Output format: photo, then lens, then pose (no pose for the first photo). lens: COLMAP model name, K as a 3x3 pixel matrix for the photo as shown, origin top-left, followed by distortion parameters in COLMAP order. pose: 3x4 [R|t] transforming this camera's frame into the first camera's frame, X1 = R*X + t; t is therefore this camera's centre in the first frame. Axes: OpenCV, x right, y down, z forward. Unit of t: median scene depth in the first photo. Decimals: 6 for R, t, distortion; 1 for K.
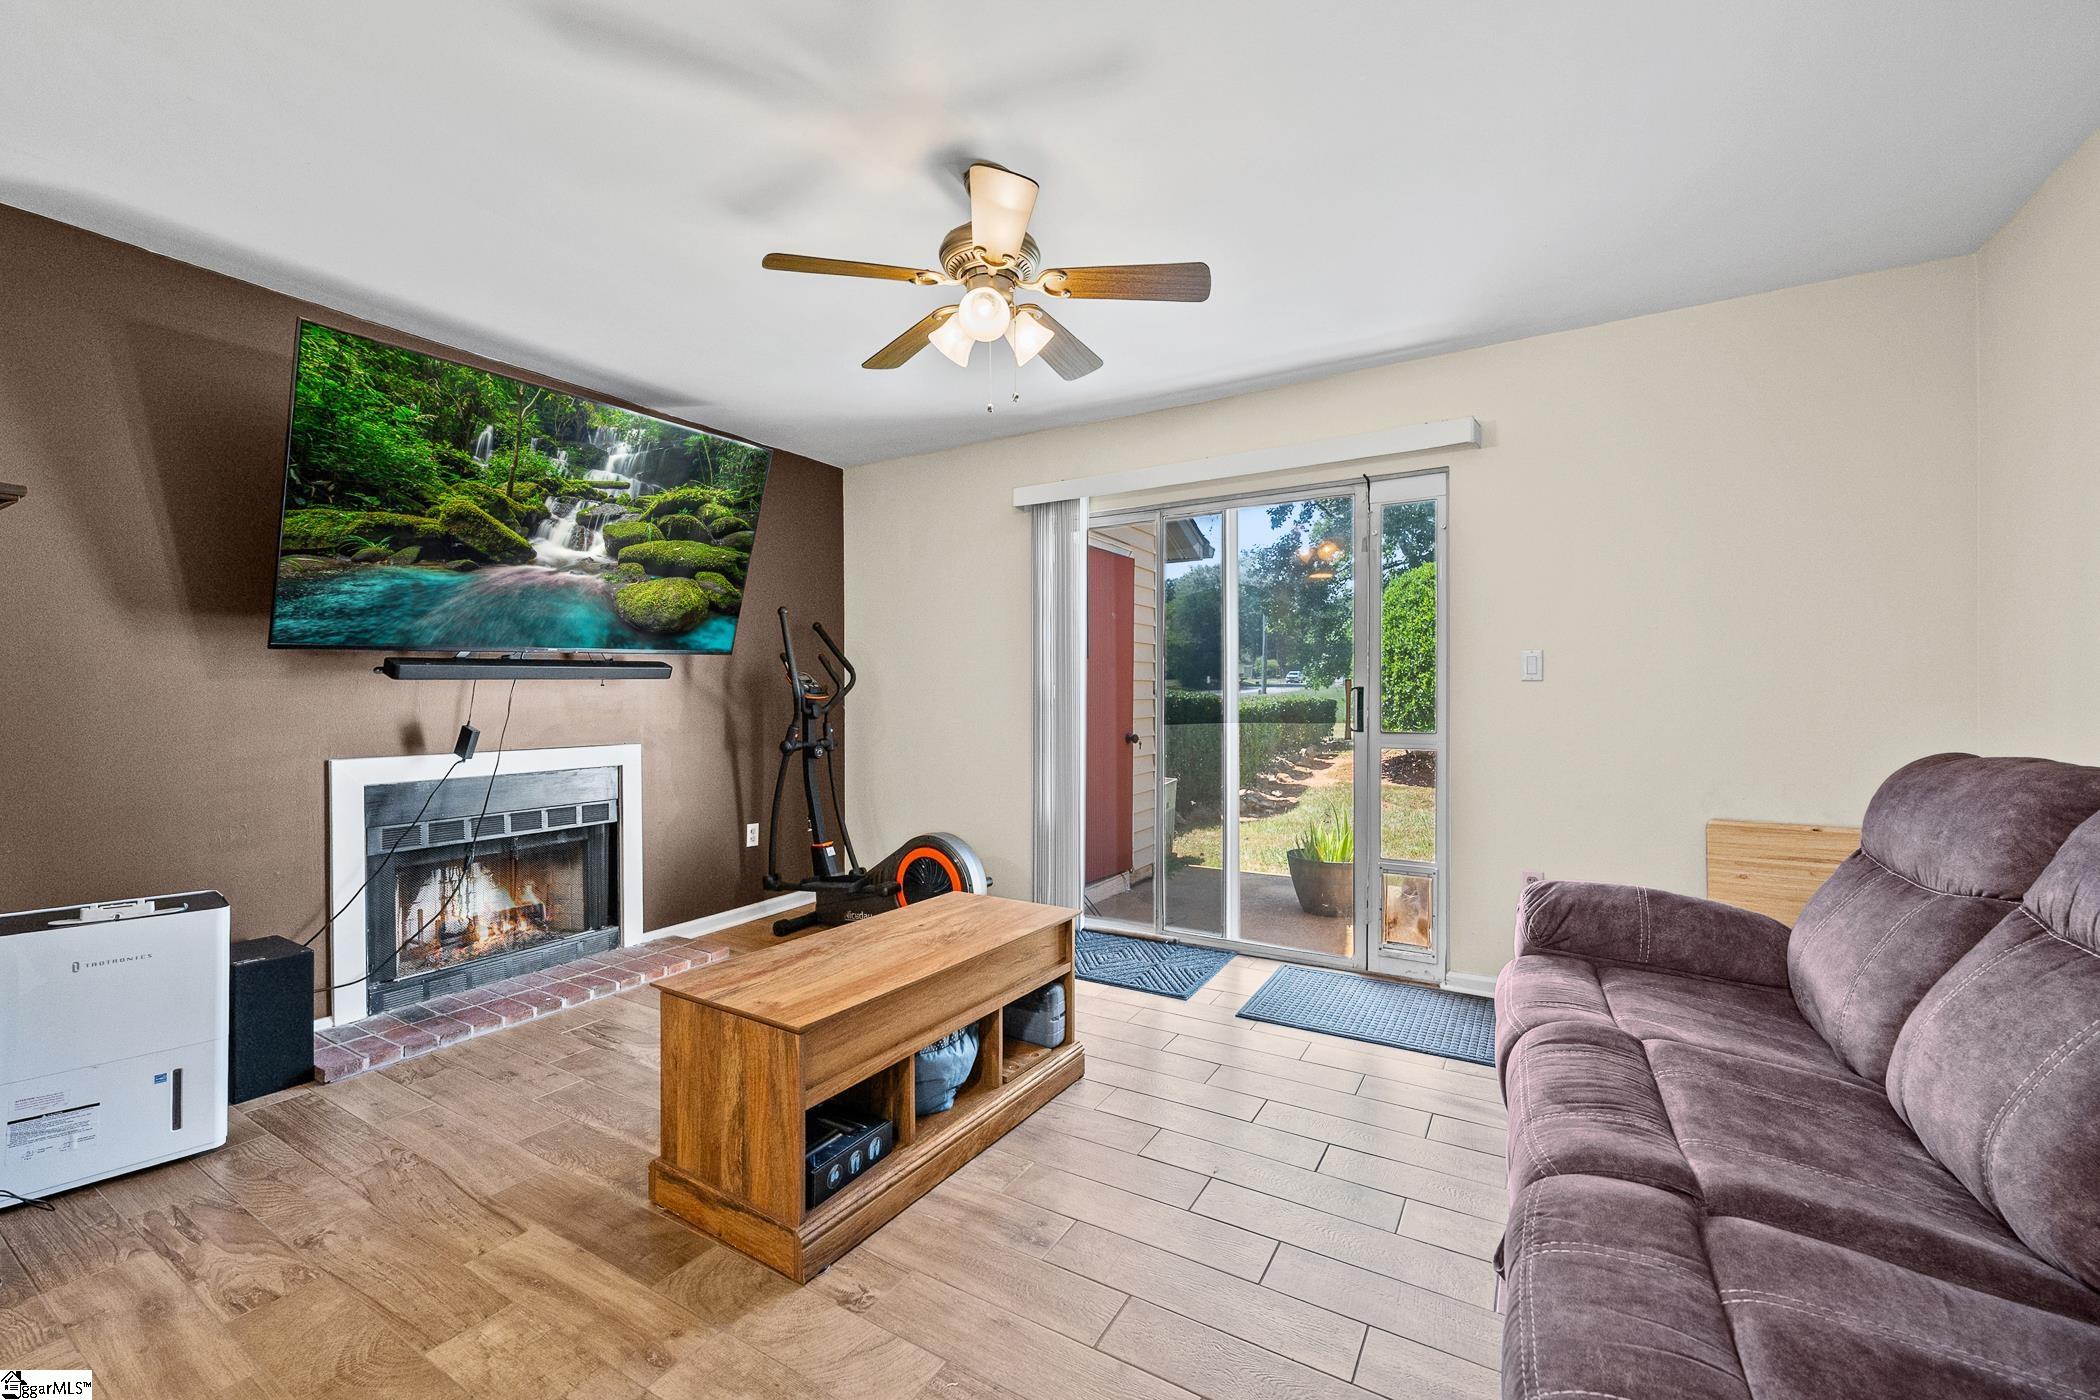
lens RADIAL K [[836.1, 0, 1043.6], [0, 836.1, 722.6], [0, 0, 1]] dist [0.003576, -0.002015]
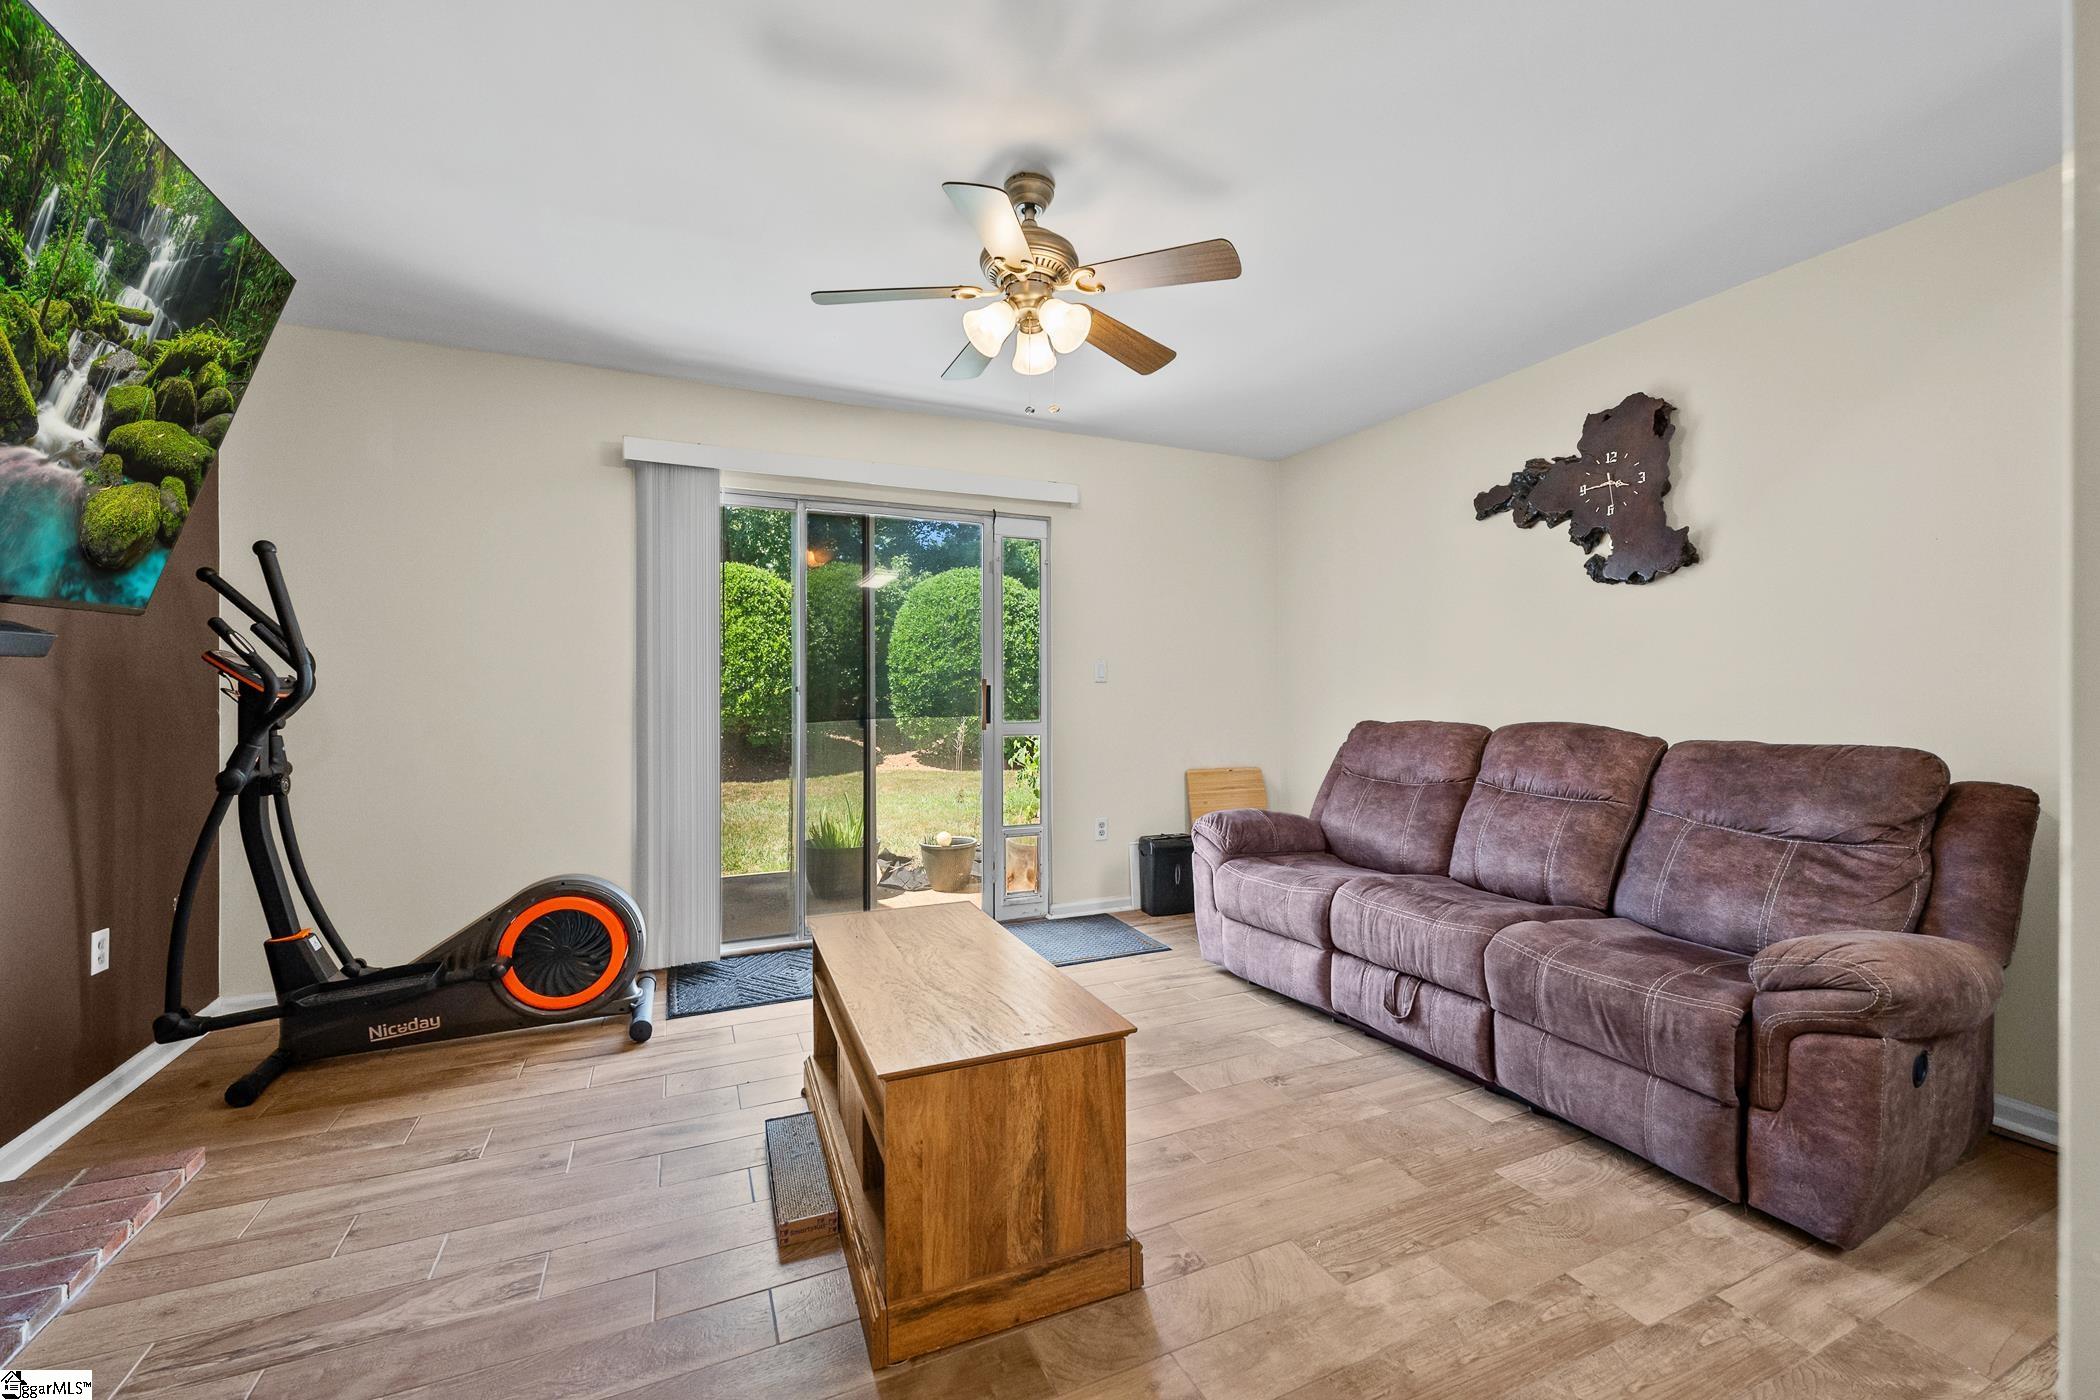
lens RADIAL K [[836.1, 0, 1067.1], [0, 836.1, 693.6], [0, 0, 1]] dist [0.003576, -0.002015]
pose [[0.562258, 0.001114, 0.826961, -0.644852], [0.023163, 0.999586, -0.017095, -0.007944], [-0.826637, 0.028766, 0.561999, 0.278138]]
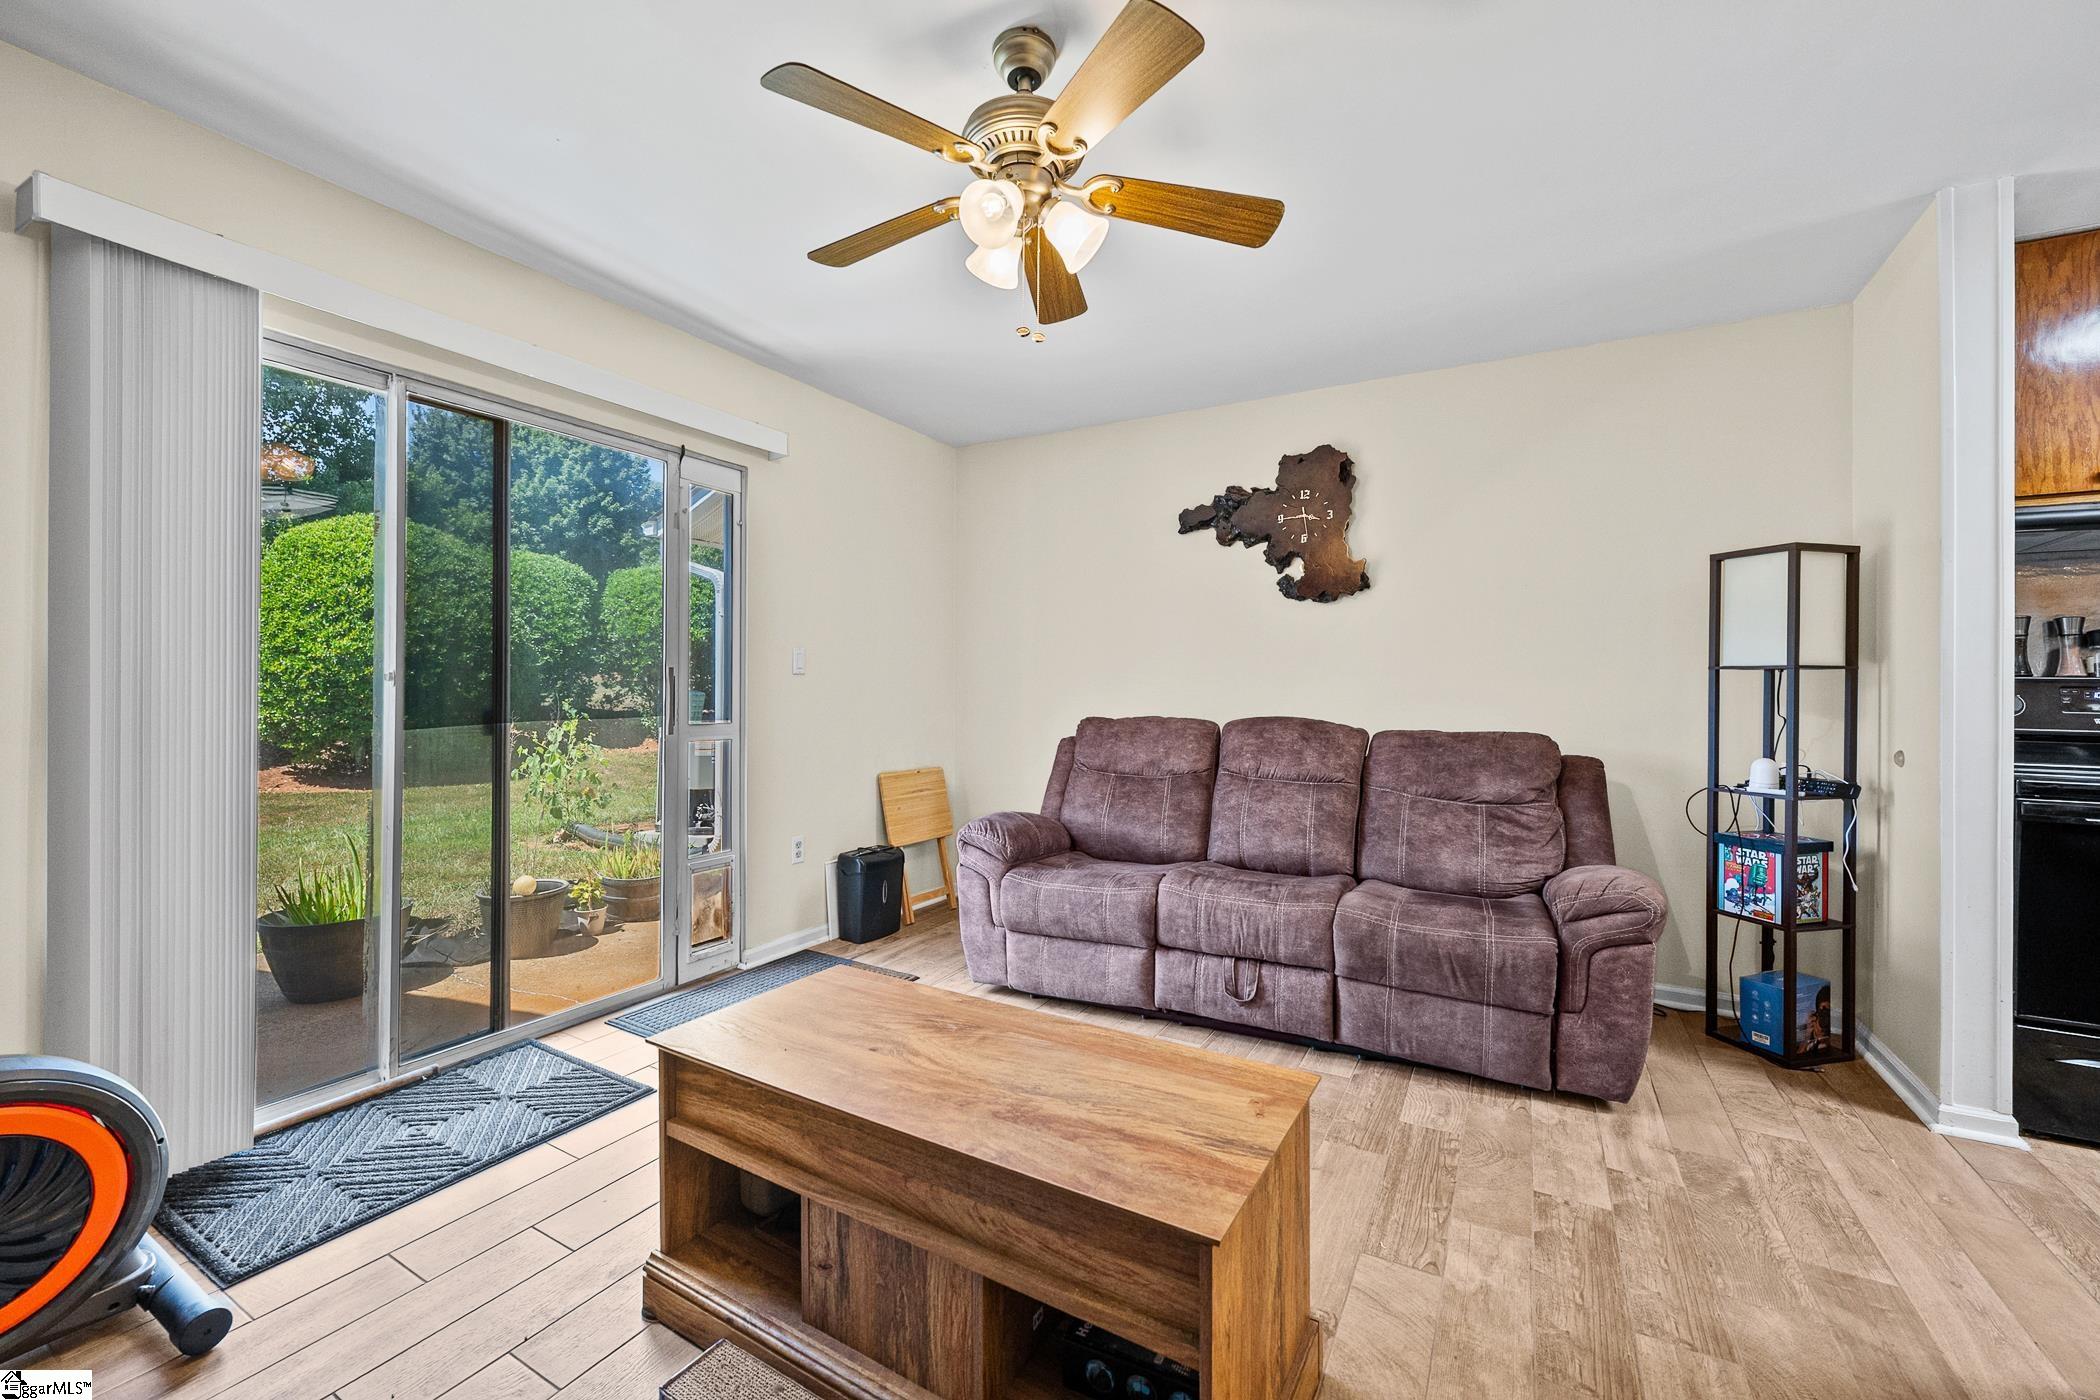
lens RADIAL K [[836.1, 0, 1053.5], [0, 836.1, 691.3], [0, 0, 1]] dist [0.003576, -0.002015]
pose [[-0.025095, 0.000145, 0.999685, -0.637197], [0.020775, 0.999784, 0.000376, -0.019920], [-0.999469, 0.020778, -0.025093, 0.717132]]
